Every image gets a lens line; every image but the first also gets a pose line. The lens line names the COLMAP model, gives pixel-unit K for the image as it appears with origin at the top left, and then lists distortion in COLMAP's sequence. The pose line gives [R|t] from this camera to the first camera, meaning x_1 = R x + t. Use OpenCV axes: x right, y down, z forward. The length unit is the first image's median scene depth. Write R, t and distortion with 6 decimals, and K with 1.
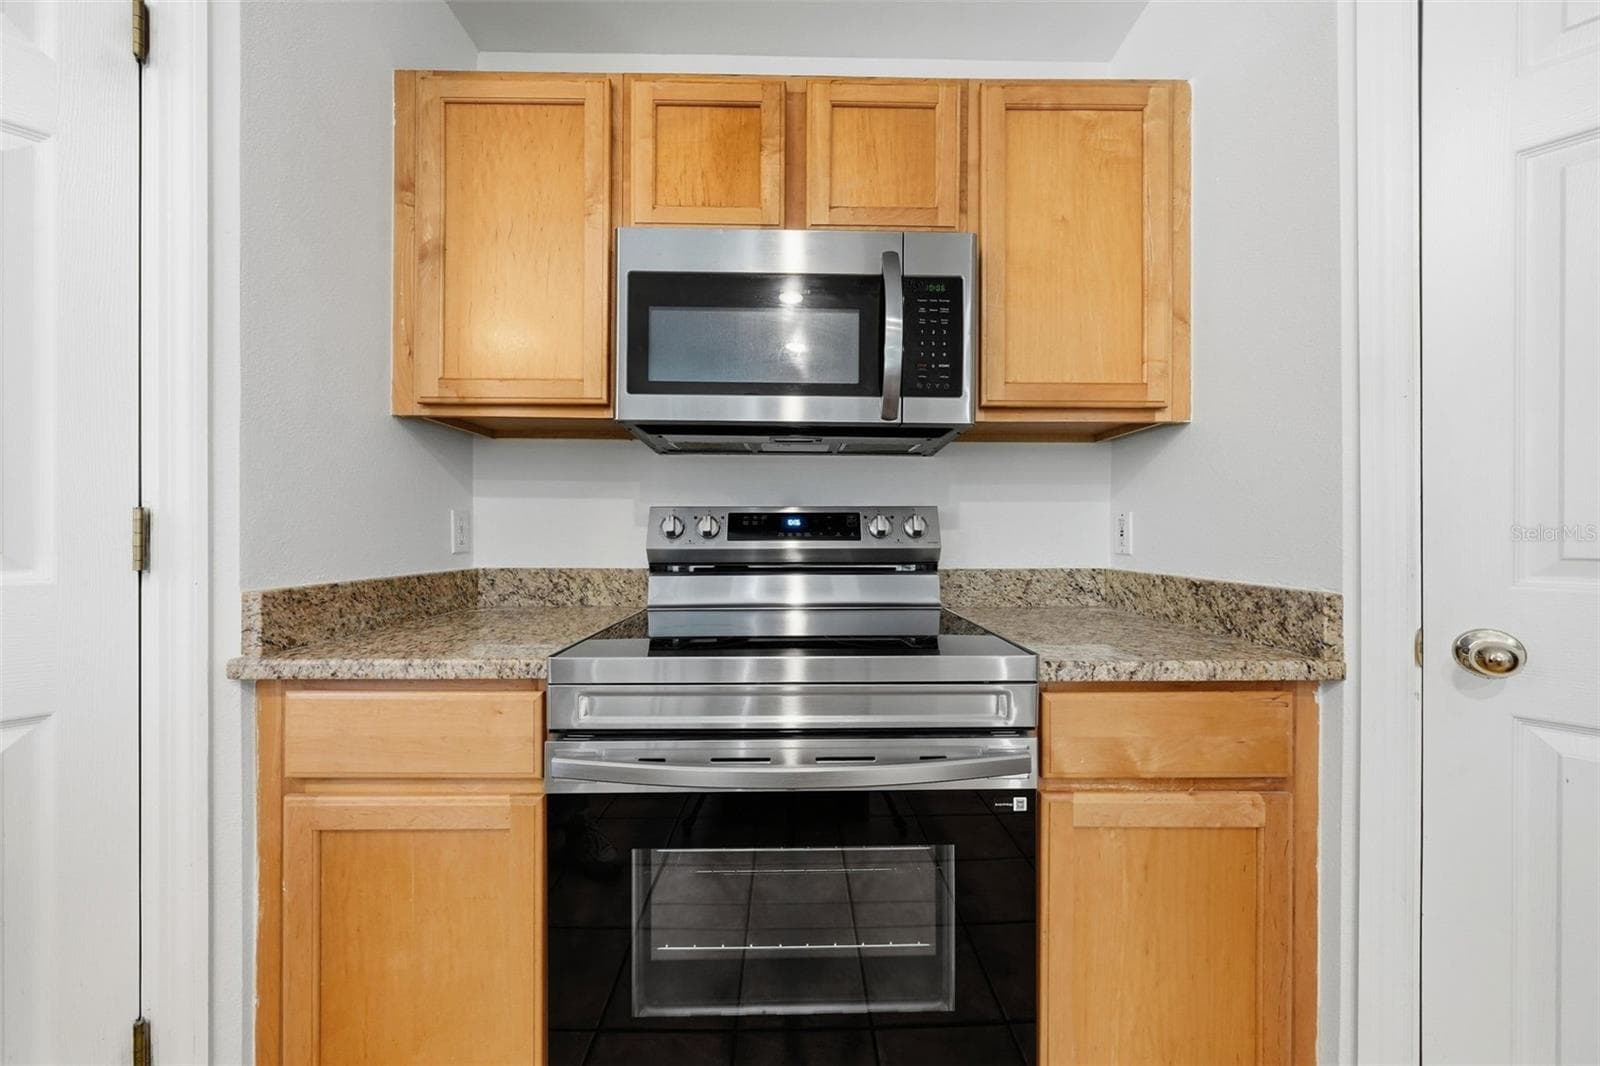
lens RADIAL K [[546.6, 0, 805.6], [0, 546.6, 528.6], [0, 0, 1]] dist [-0.001853, -0.000084]
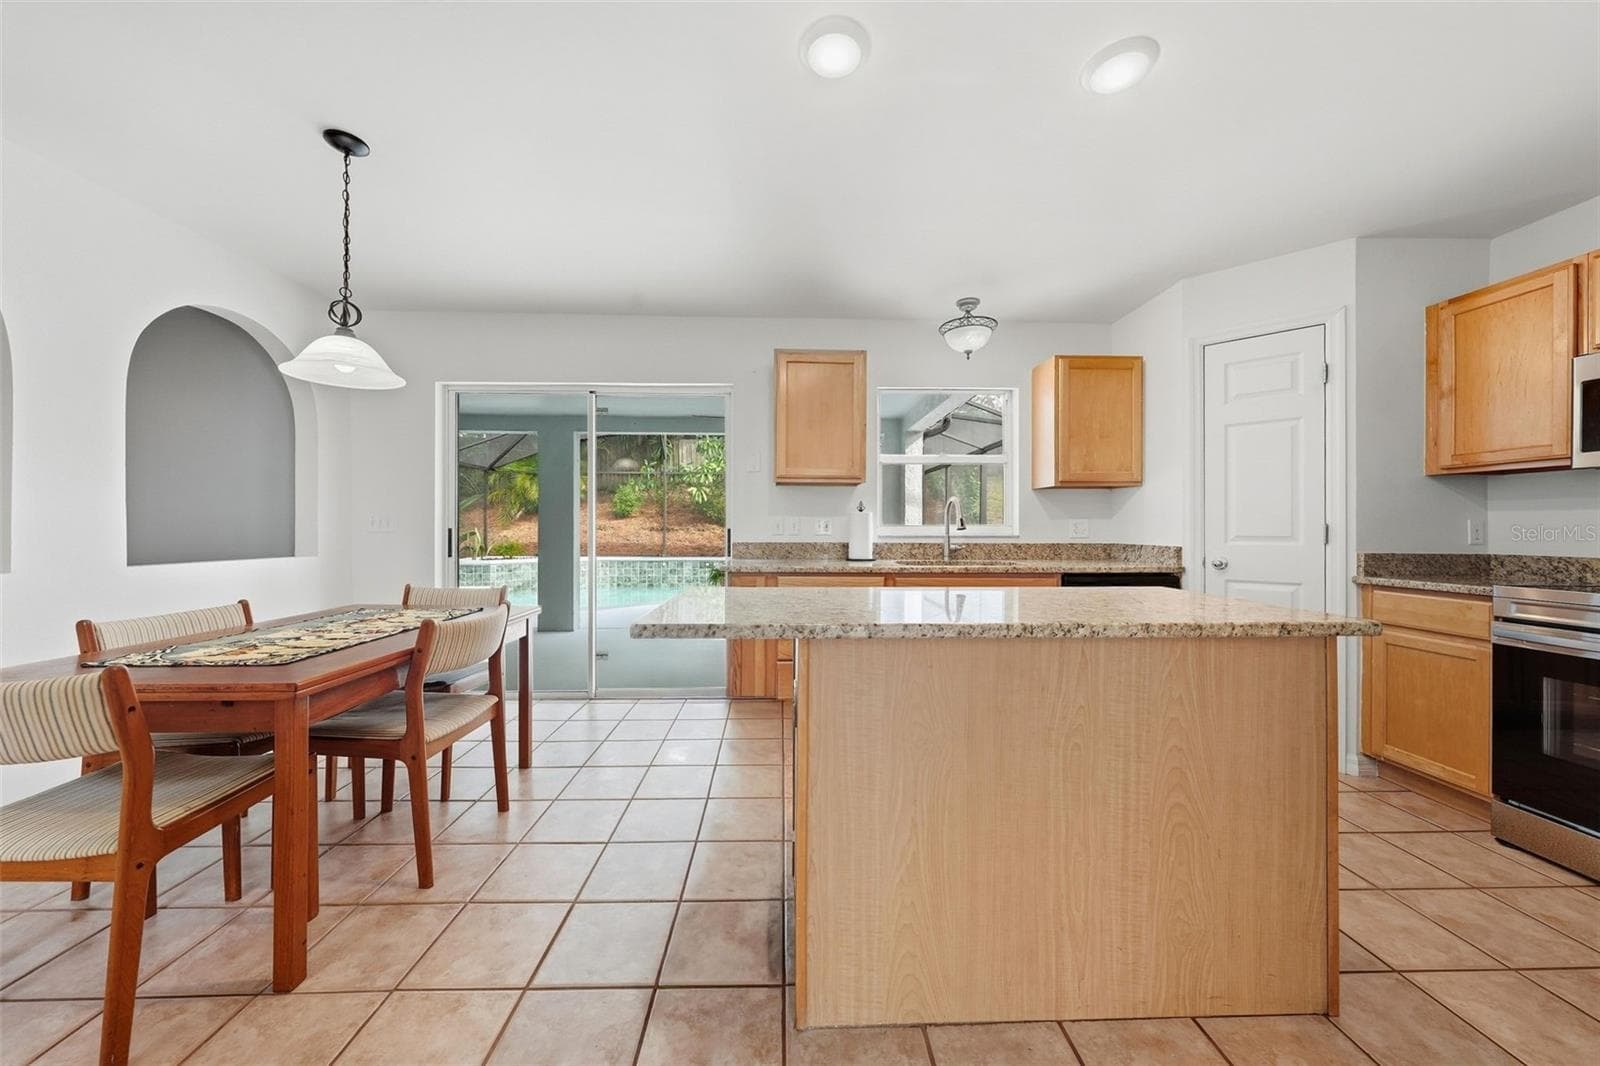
lens RADIAL K [[546.6, 0, 805.6], [0, 546.6, 528.6], [0, 0, 1]] dist [-0.001853, -0.000084]
pose [[0.024351, -0.002439, -0.999701, 1.280745], [-0.001832, 0.999995, -0.002484, 0.002831], [0.999702, 0.001892, 0.024346, -1.431293]]
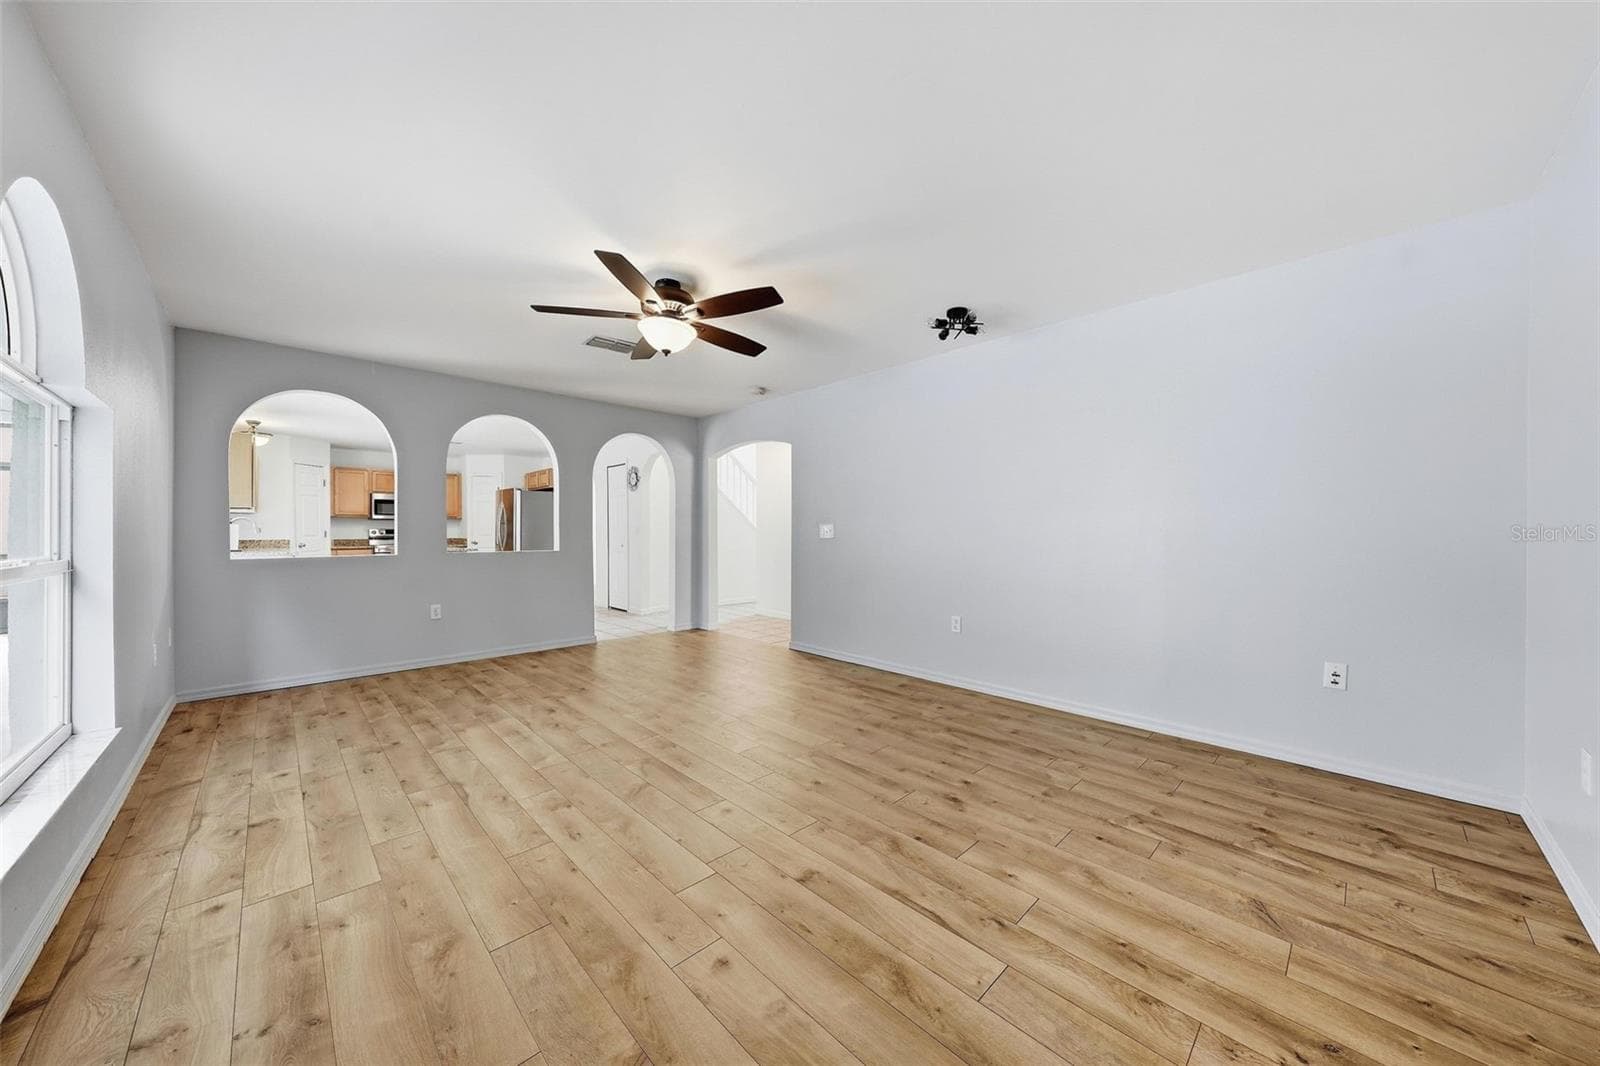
lens RADIAL K [[546.6, 0, 805.6], [0, 546.6, 528.6], [0, 0, 1]] dist [-0.001853, -0.000084]
pose [[0.723039, -0.000969, 0.690806, -1.181135], [0.002466, 0.999996, -0.001178, -0.029137], [-0.690803, 0.002555, 0.723039, -8.217670]]
